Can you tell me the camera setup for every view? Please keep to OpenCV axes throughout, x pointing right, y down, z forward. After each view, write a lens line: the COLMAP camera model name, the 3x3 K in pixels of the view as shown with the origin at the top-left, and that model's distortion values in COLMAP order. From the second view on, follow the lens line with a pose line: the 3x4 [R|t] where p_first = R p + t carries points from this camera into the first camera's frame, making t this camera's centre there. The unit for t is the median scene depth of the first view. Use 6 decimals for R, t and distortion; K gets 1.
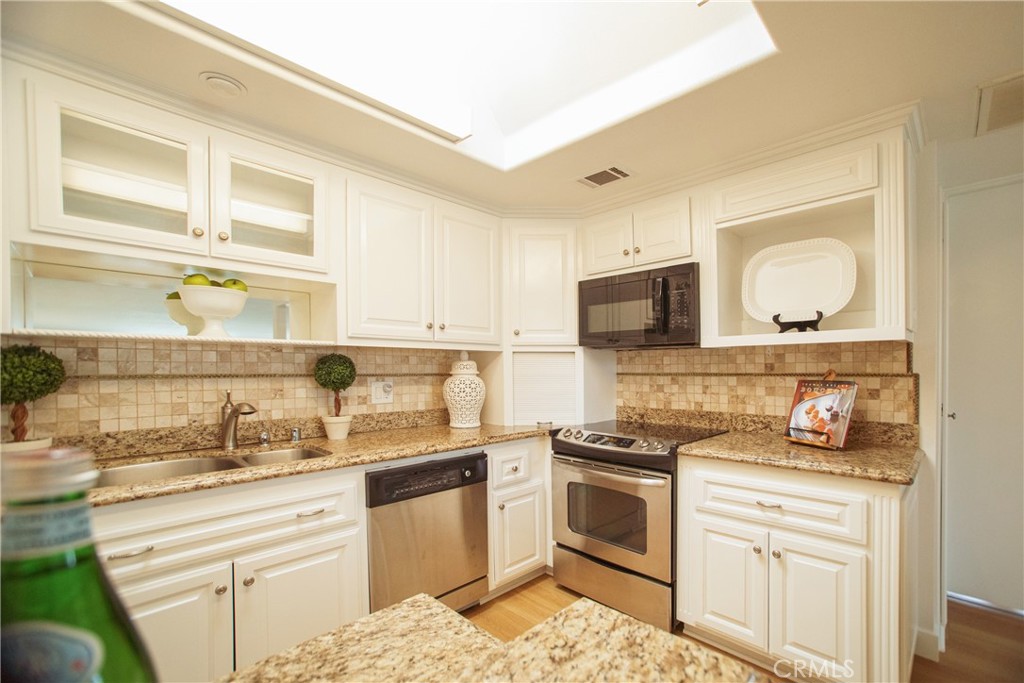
lens RADIAL K [[449.8, 0, 566.9], [0, 449.8, 372.3], [0, 0, 1]] dist [-0.001052, -0.000095]
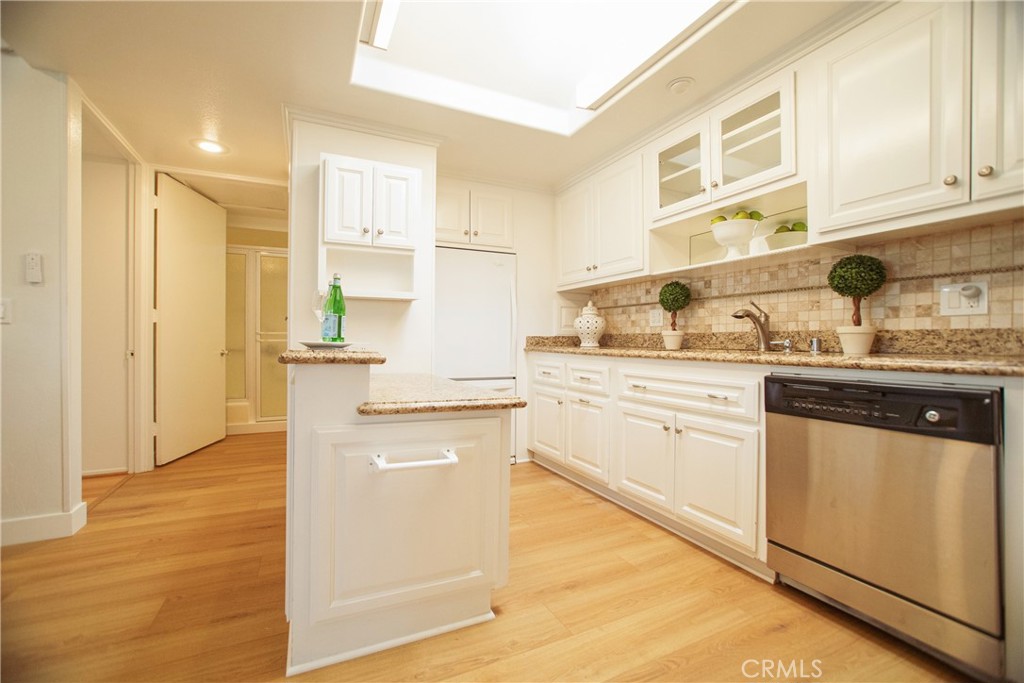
lens RADIAL K [[419.7, 0, 508.1], [0, 419.7, 335.8], [0, 0, 1]] dist [-0.043413, 0.021101]
pose [[-0.383306, -0.011366, -0.923552, 0.420054], [-0.011476, 0.999906, -0.007543, 0.112555], [0.923550, 0.007707, -0.383400, 0.607538]]
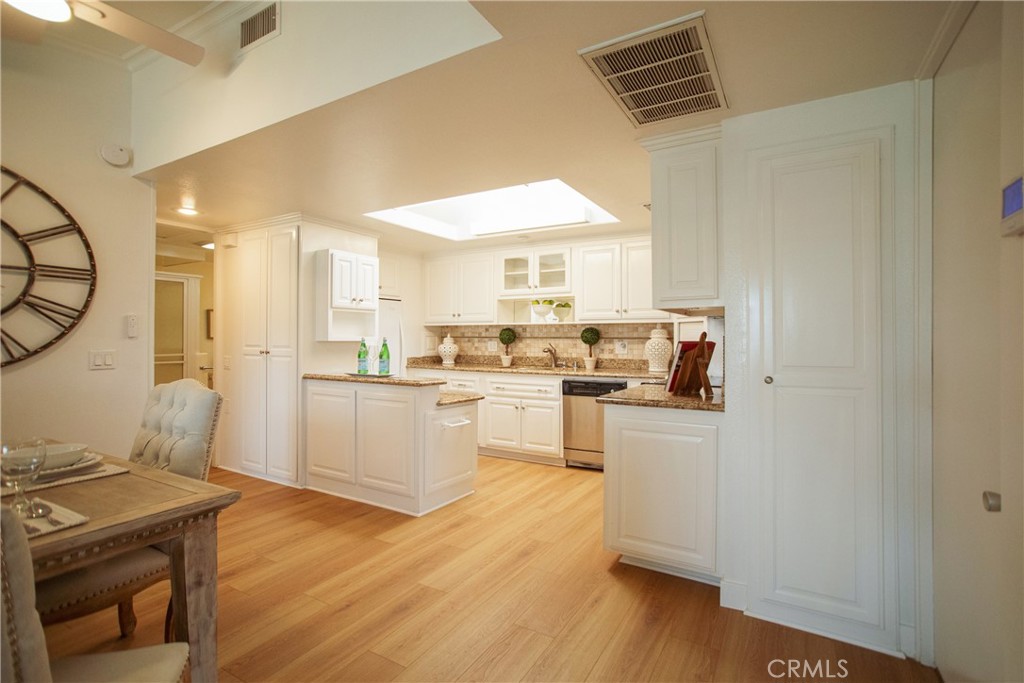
lens RADIAL K [[481.0, 0, 511.2], [0, 481.0, 329.3], [0, 0, 1]] dist [-0.000663, 0.000019]
pose [[0.187963, -0.017583, -0.982019, 1.407957], [-0.009111, 0.999766, -0.019645, 0.012798], [0.982134, 0.012640, 0.187758, 0.202232]]
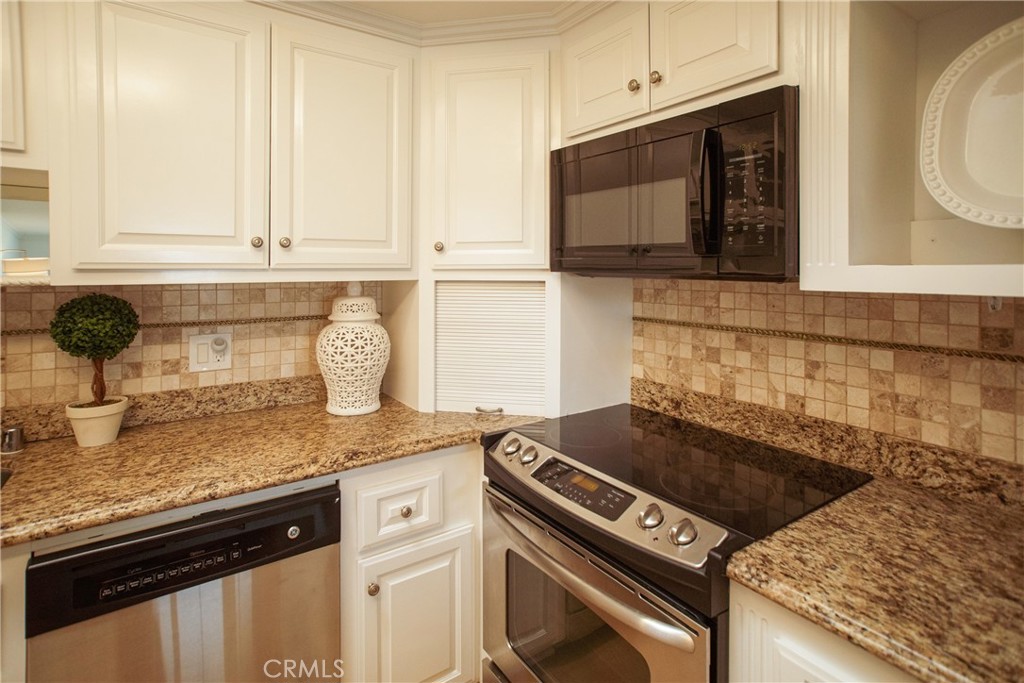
lens RADIAL K [[518.5, 0, 507.3], [0, 518.5, 275.6], [0, 0, 1]] dist [0.014701, 0.001523]
pose [[0.971103, 0.005619, -0.238596, 0.136652], [-0.004097, 0.999968, 0.006874, -0.063140], [0.238627, -0.005698, 0.971095, 0.423683]]
